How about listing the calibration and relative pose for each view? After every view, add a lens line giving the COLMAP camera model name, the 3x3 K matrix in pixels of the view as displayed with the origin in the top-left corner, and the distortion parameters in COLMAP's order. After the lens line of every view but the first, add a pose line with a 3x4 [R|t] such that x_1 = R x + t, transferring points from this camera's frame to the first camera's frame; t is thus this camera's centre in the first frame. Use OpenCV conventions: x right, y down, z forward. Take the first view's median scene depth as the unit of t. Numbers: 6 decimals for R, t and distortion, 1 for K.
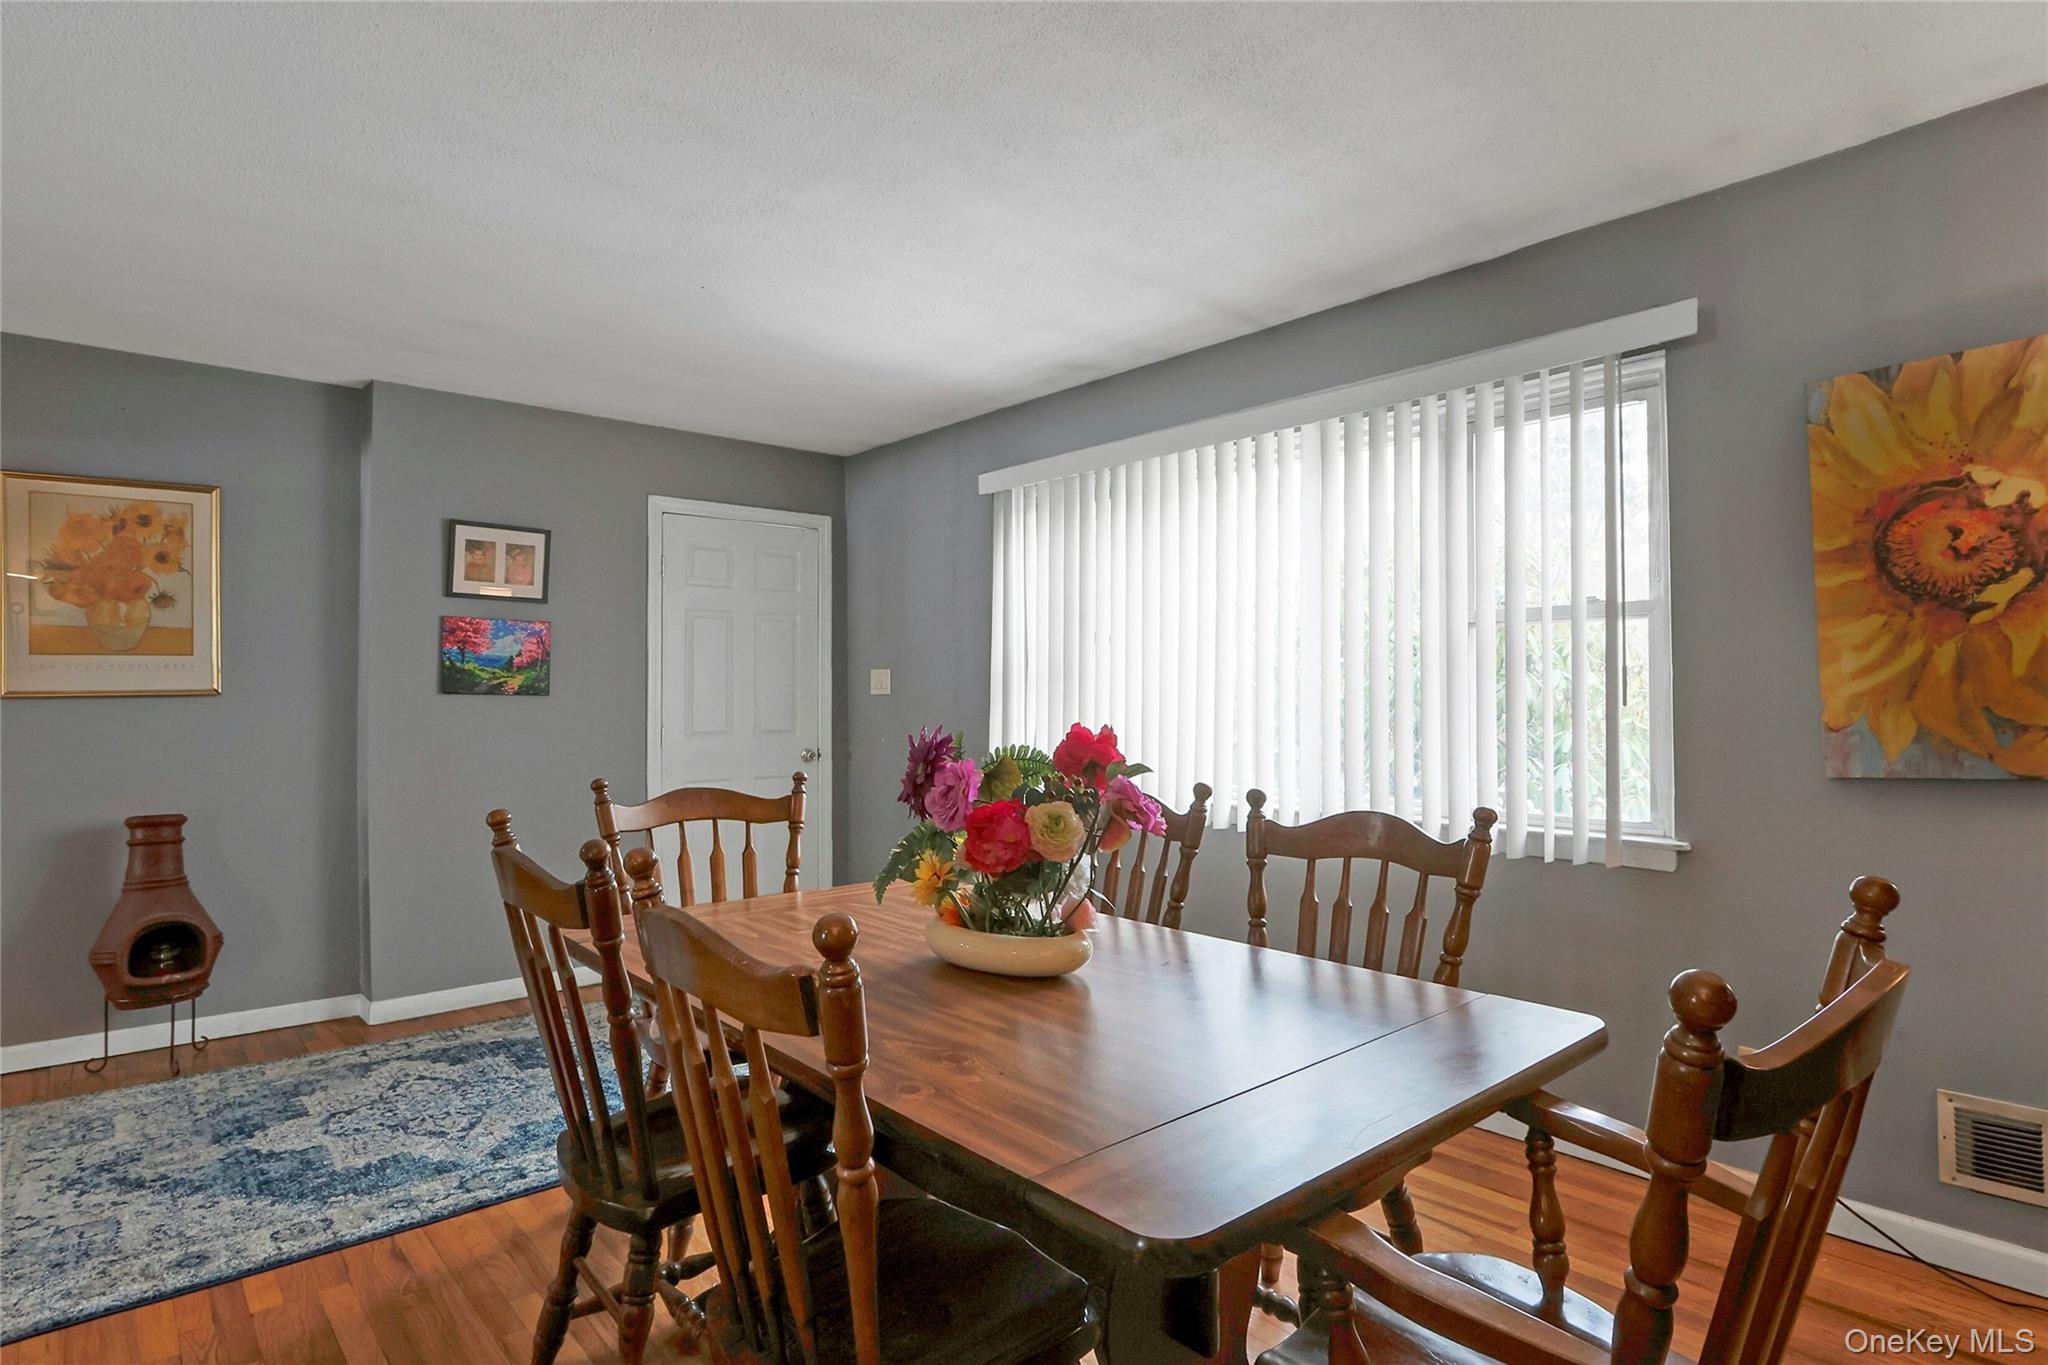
lens RADIAL K [[1098.0, 0, 1005.8], [0, 1098.0, 677.7], [0, 0, 1]] dist [-0.006942, -0.000098]
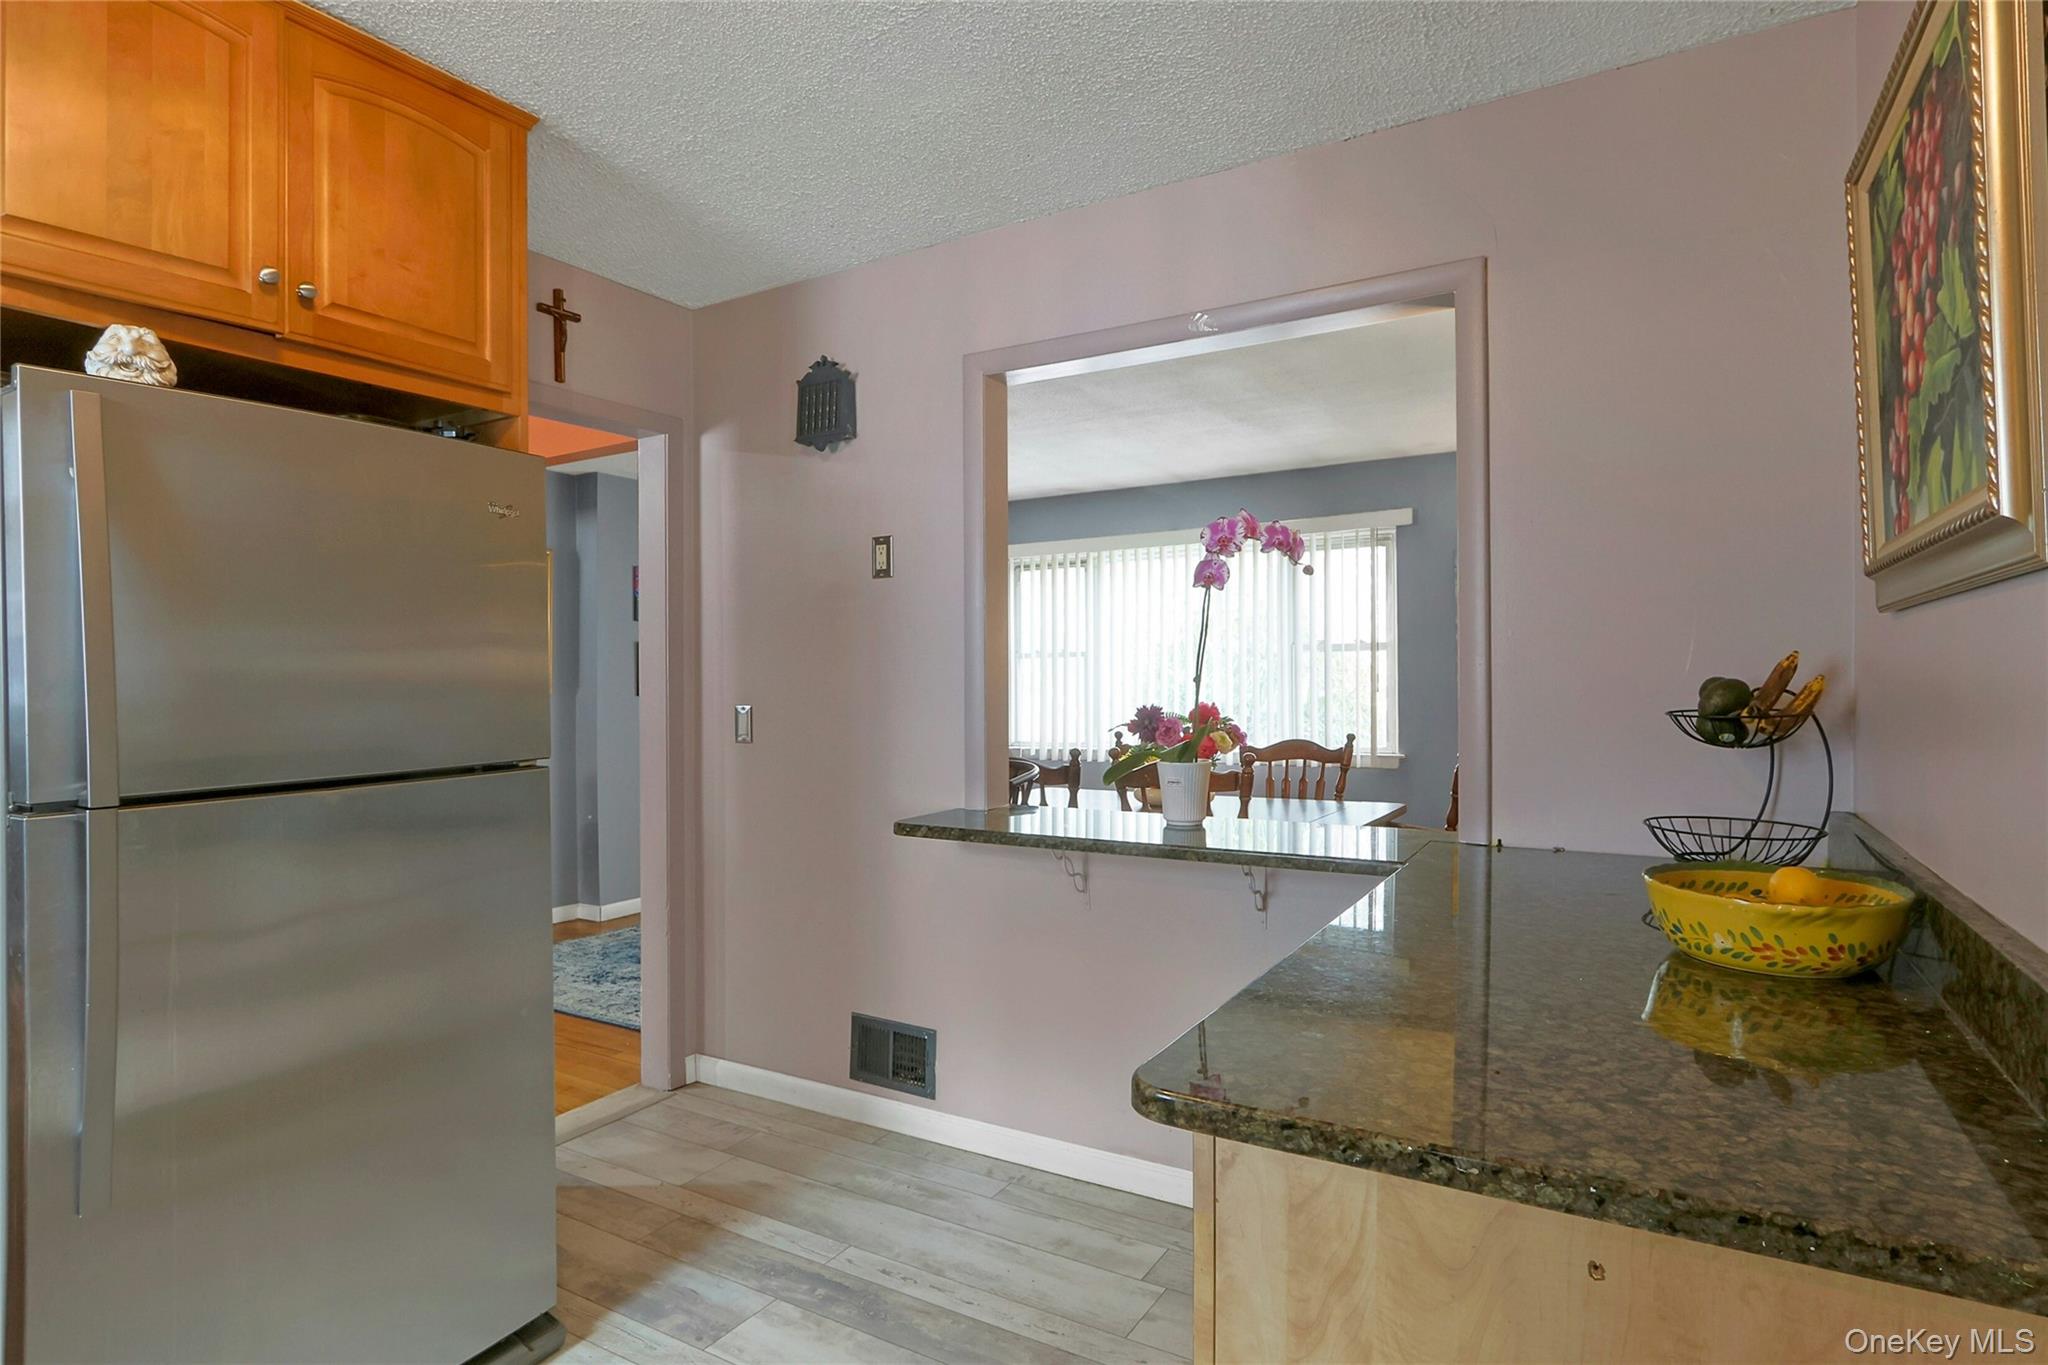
lens RADIAL K [[1098.0, 0, 1032.8], [0, 1098.0, 685.7], [0, 0, 1]] dist [-0.006942, -0.000098]
pose [[0.953206, -0.008507, 0.302202, -0.721948], [0.003300, 0.999837, 0.017737, -0.026491], [-0.302304, -0.015910, 0.953079, -0.832928]]
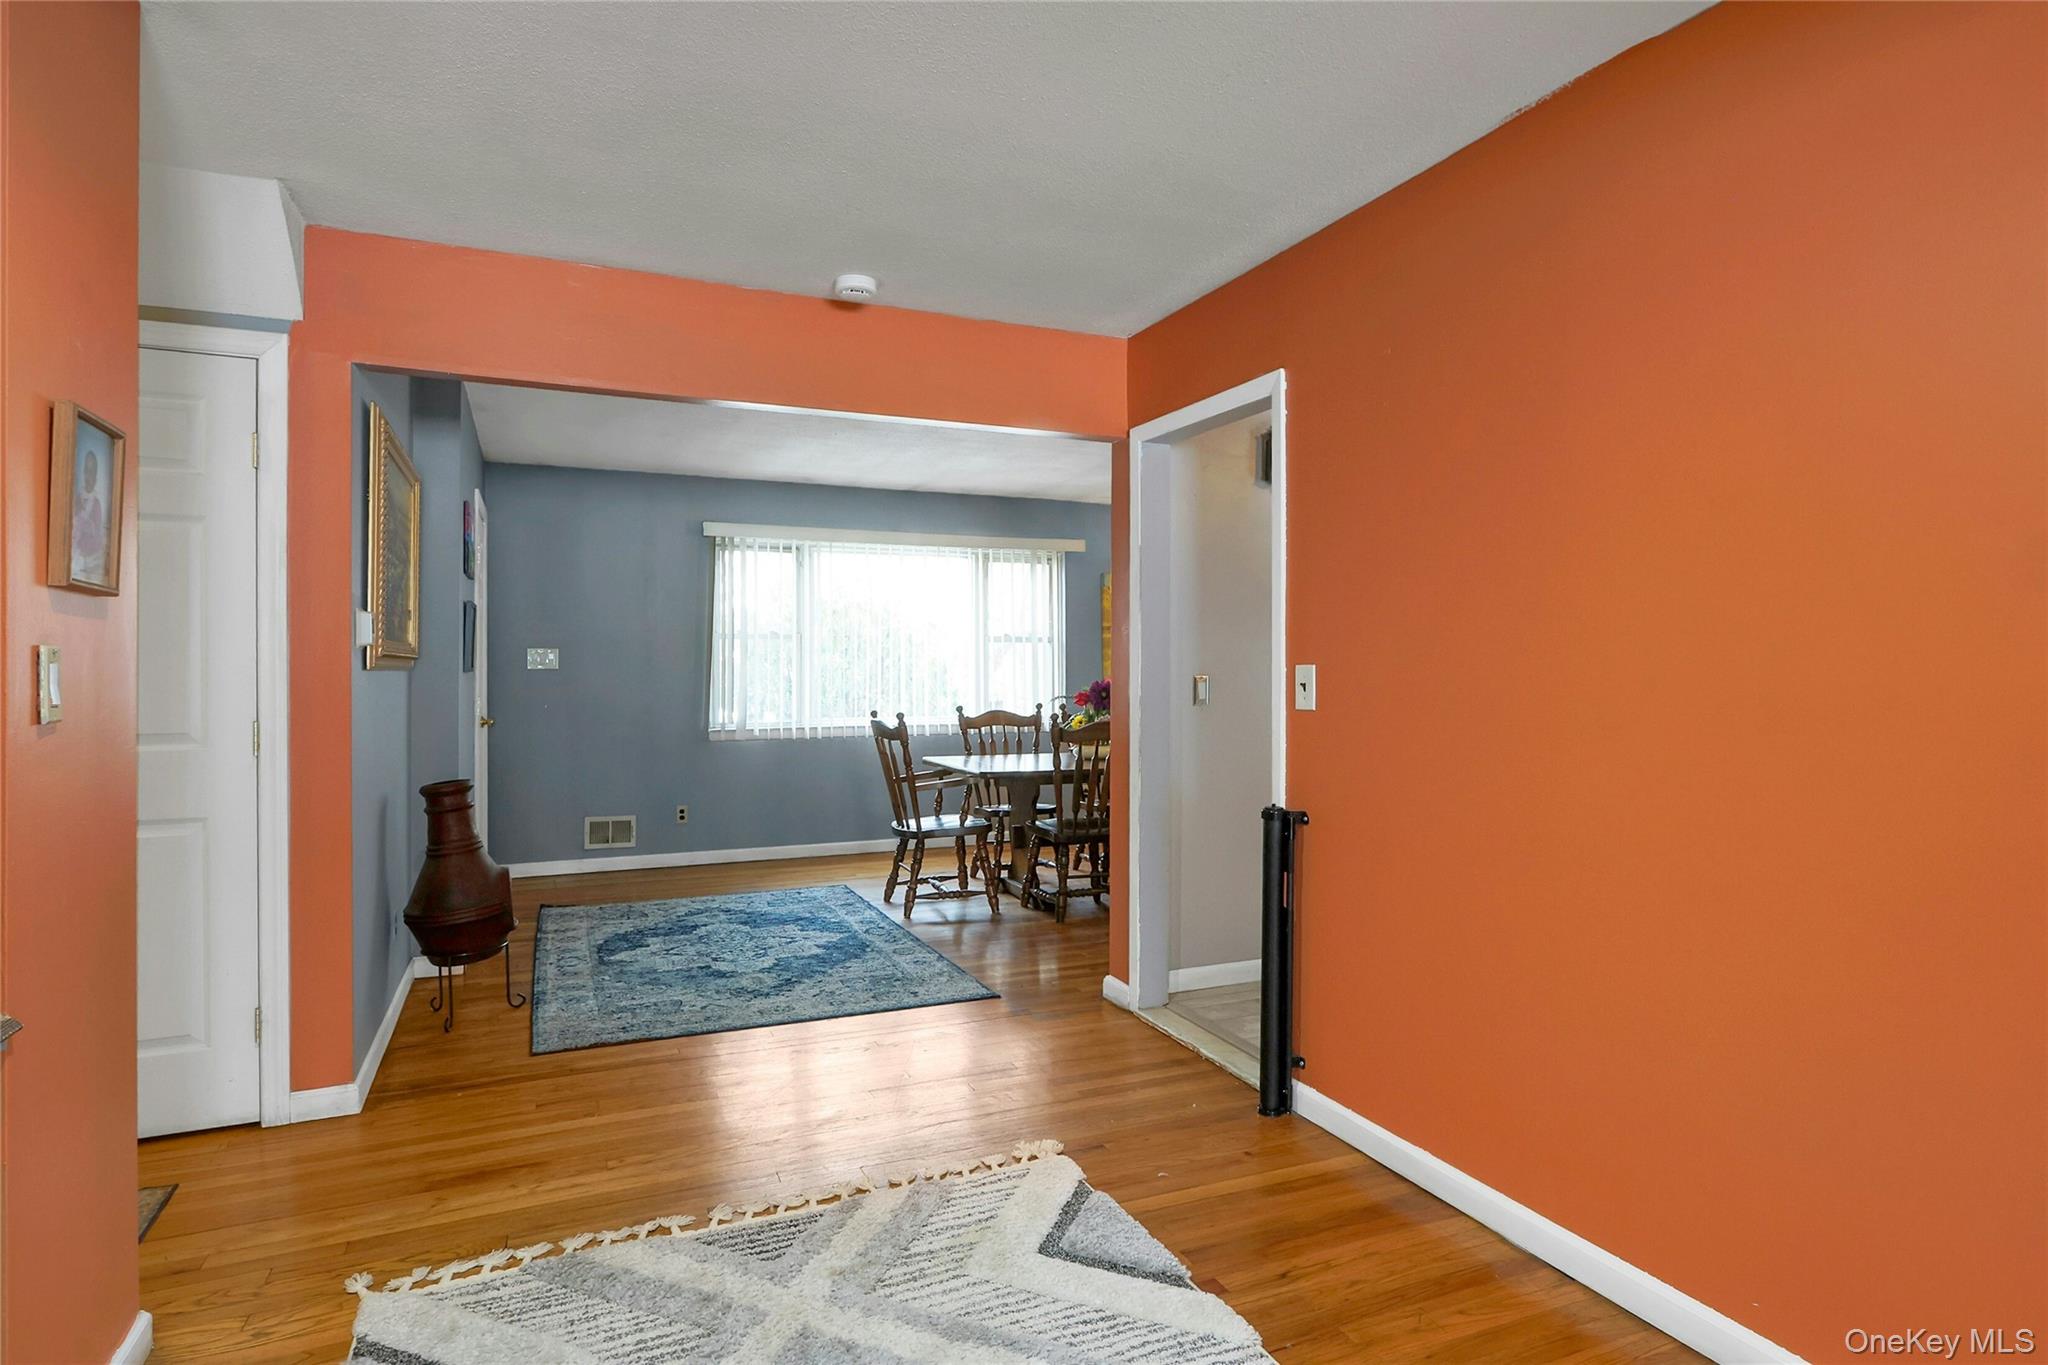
lens RADIAL K [[1098.0, 0, 1037.5], [0, 1098.0, 673.3], [0, 0, 1]] dist [-0.006942, -0.000098]
pose [[0.283923, -0.006976, 0.958822, -2.213594], [-0.016417, 0.999792, 0.012135, -0.006543], [-0.958707, -0.019186, 0.283749, 0.218765]]
